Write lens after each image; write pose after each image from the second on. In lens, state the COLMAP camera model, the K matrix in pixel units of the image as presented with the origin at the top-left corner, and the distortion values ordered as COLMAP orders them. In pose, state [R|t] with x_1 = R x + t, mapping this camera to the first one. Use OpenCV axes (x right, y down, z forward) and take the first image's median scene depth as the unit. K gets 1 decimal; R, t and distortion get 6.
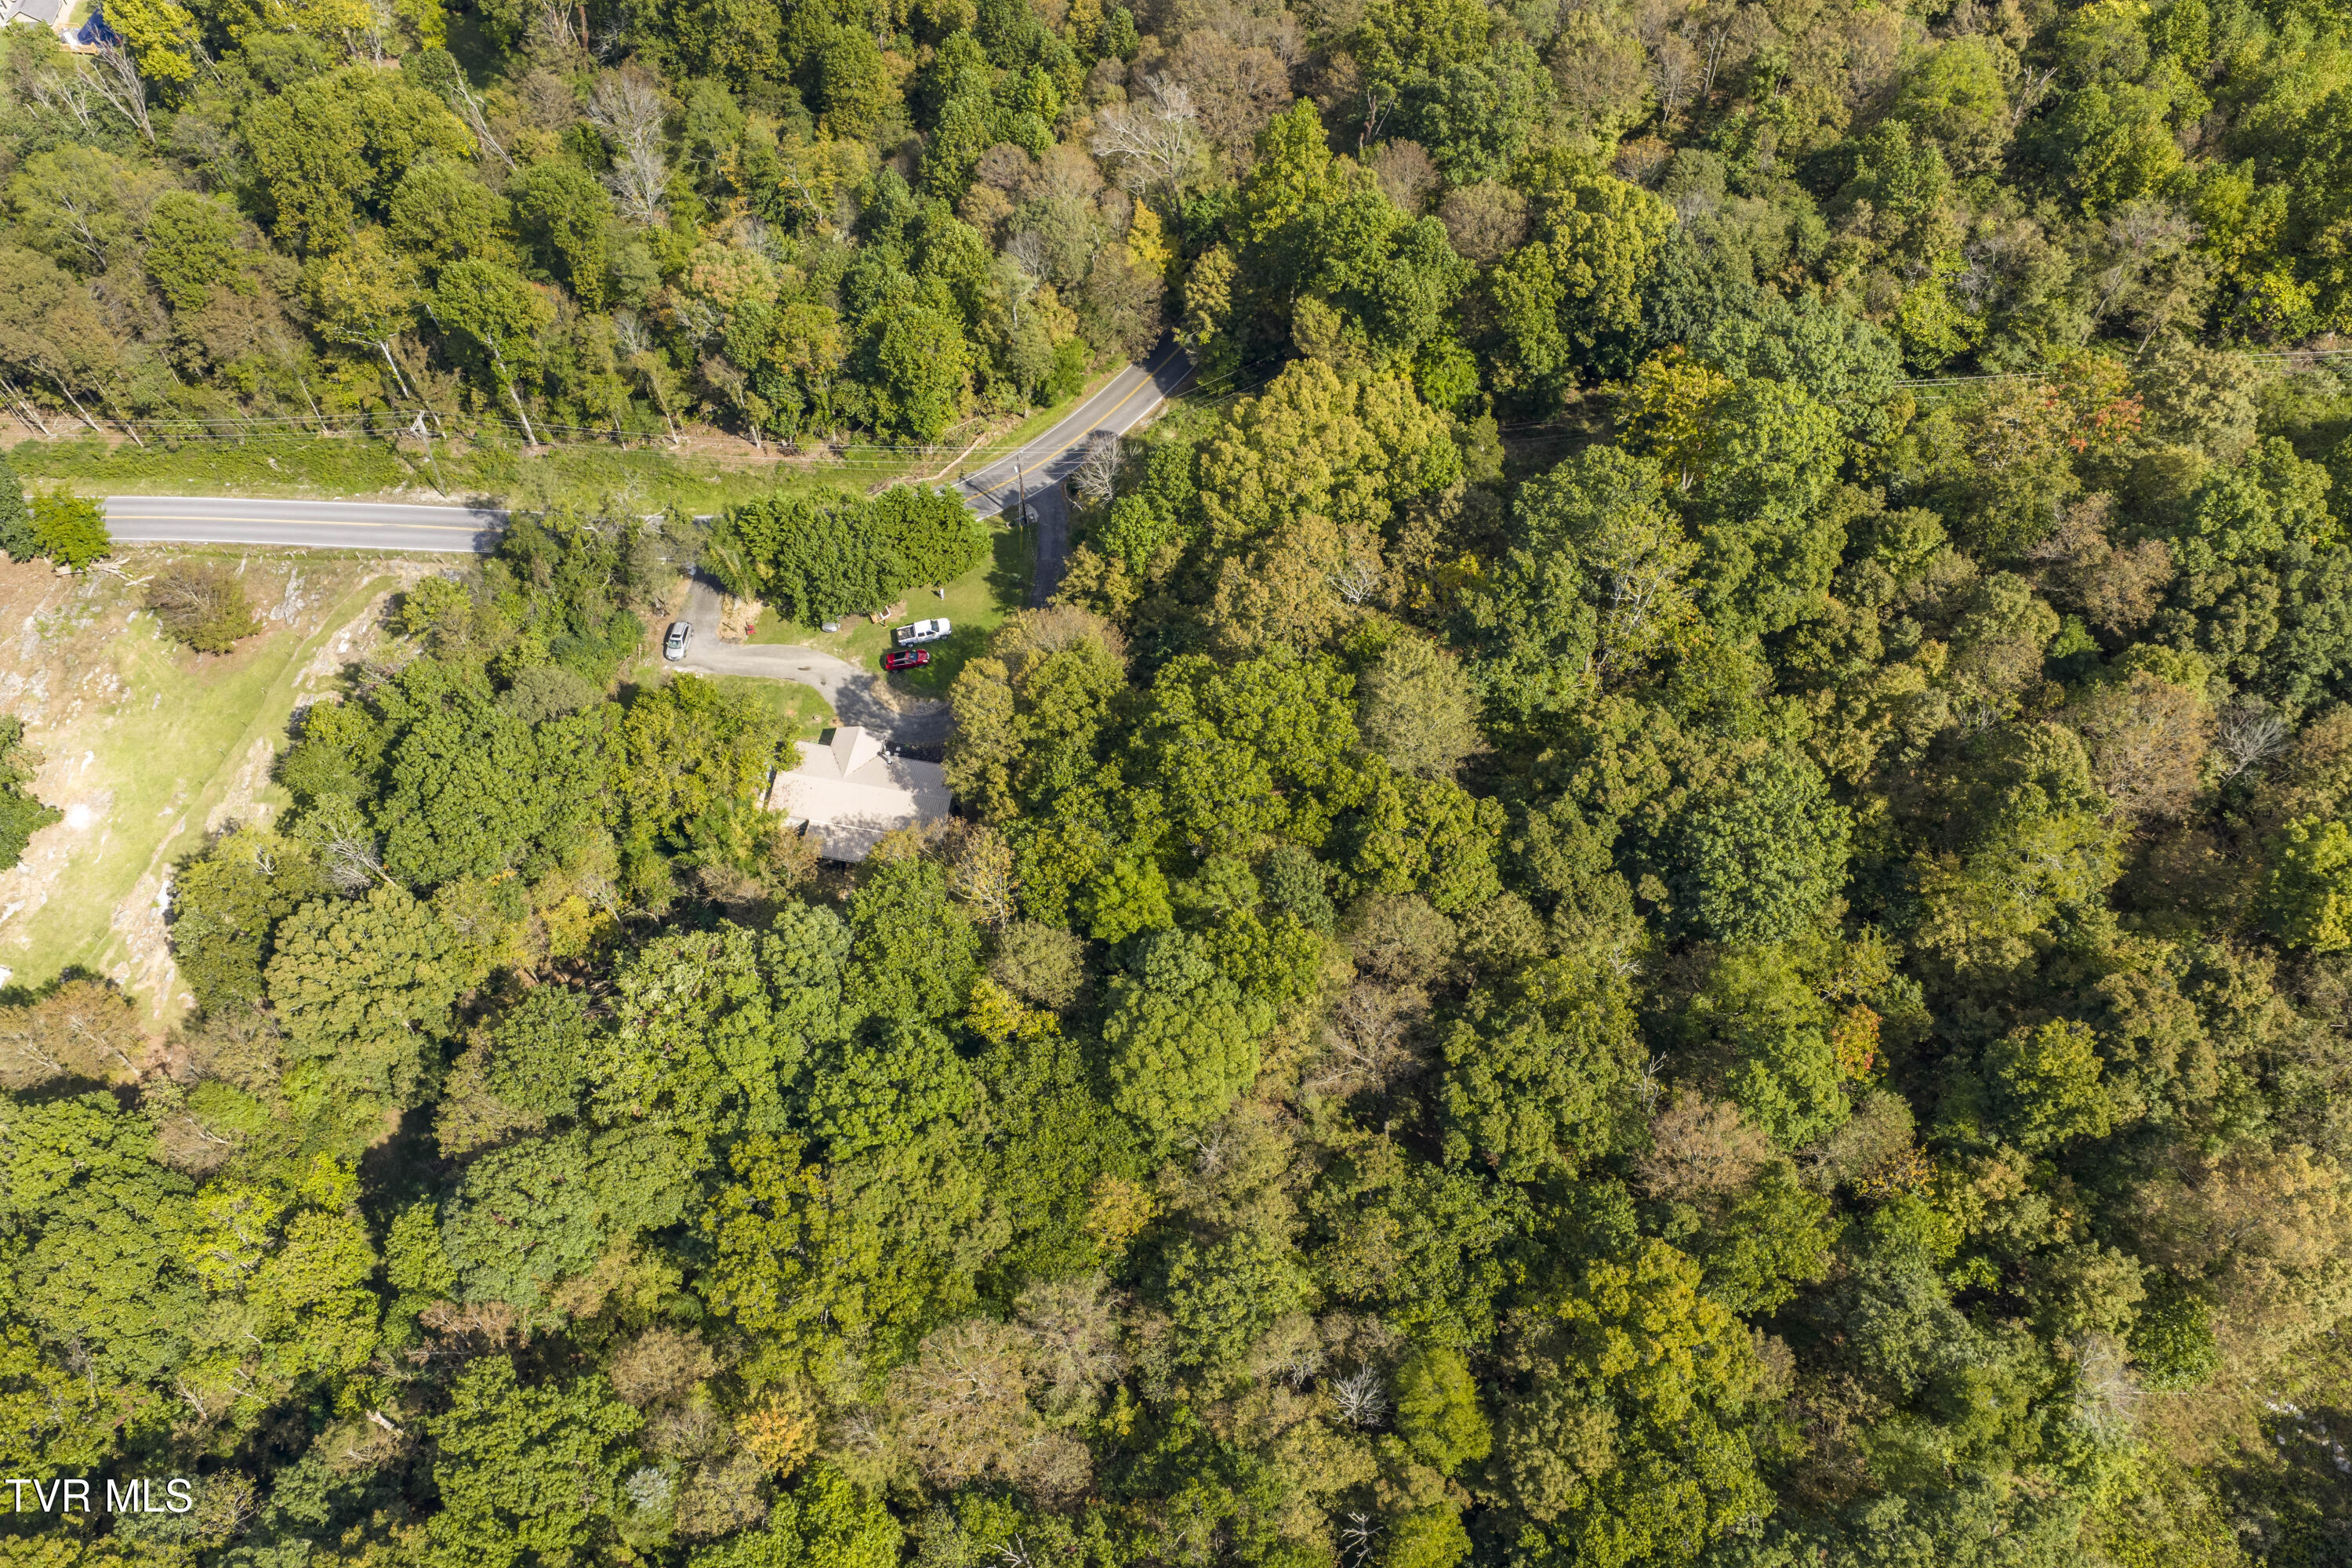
lens RADIAL K [[1943.5, 0, 1183.2], [0, 1943.5, 780.7], [0, 0, 1]] dist [0.019237, -0.029588]
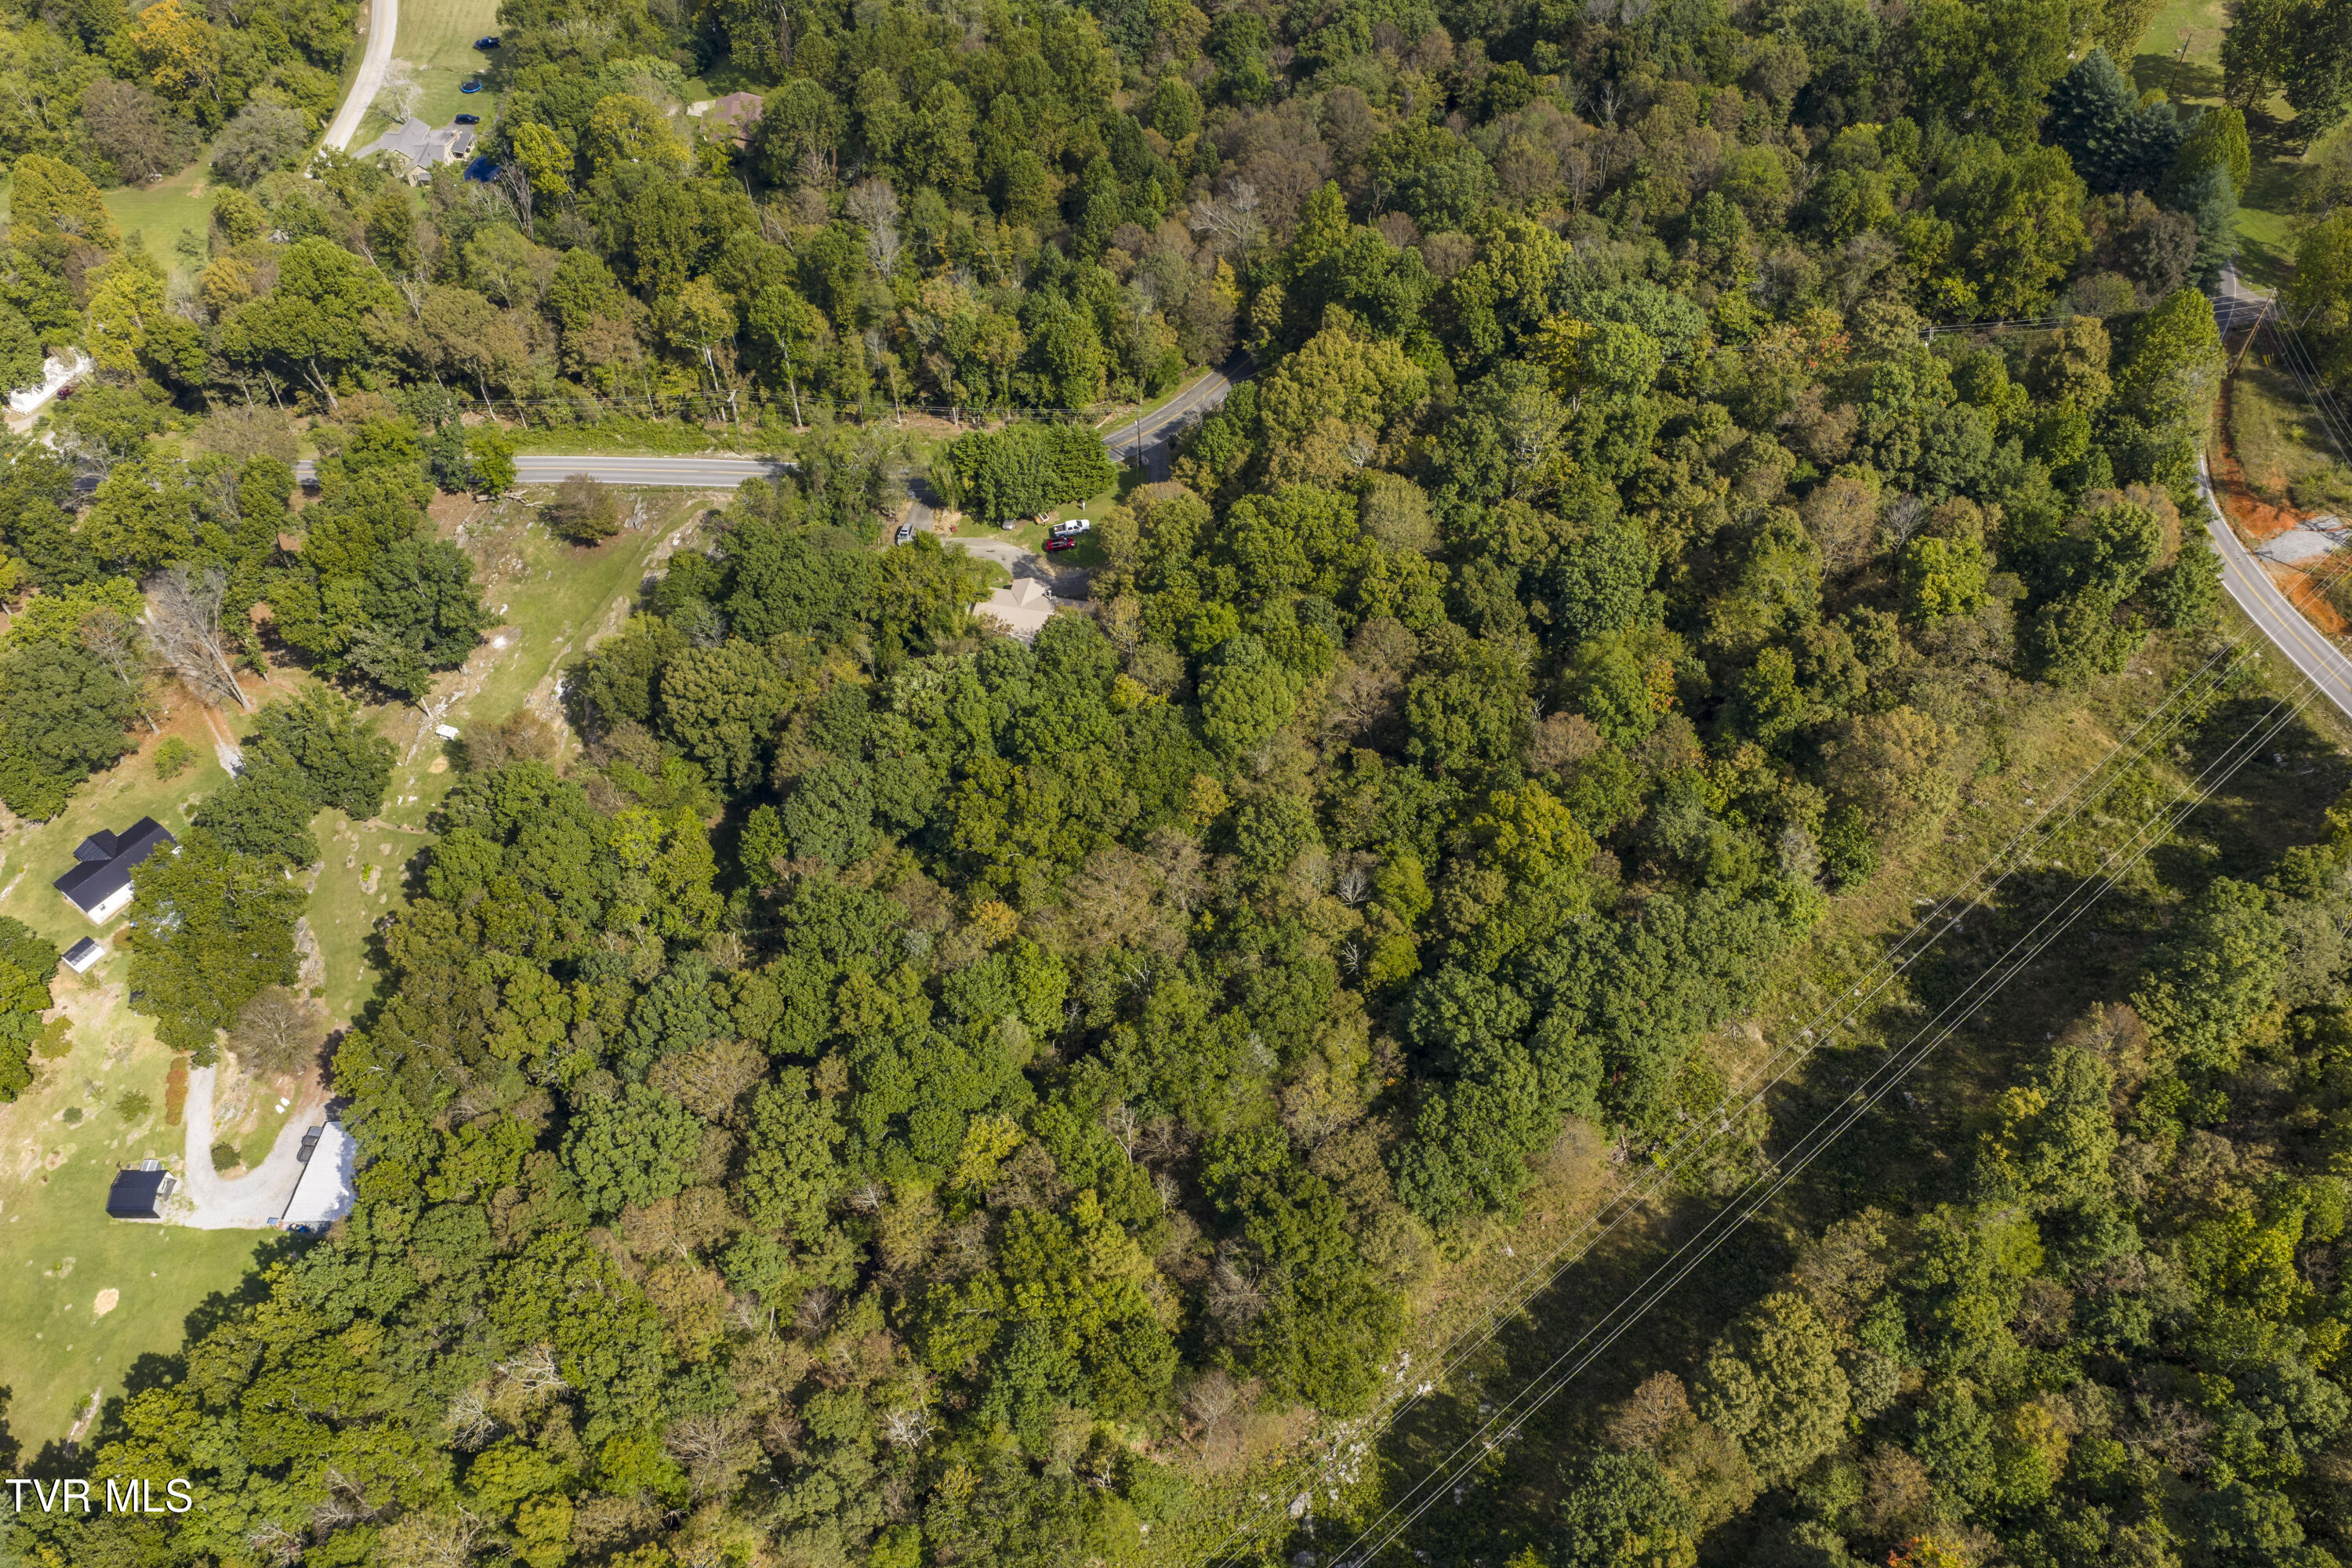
lens RADIAL K [[1943.5, 0, 1183.2], [0, 1943.5, 780.7], [0, 0, 1]] dist [0.019237, -0.029588]
pose [[0.999596, 0.013705, -0.024899, -0.011282], [-0.016976, 0.990516, -0.136344, 0.384665], [0.022794, 0.136712, 0.990349, -0.535114]]
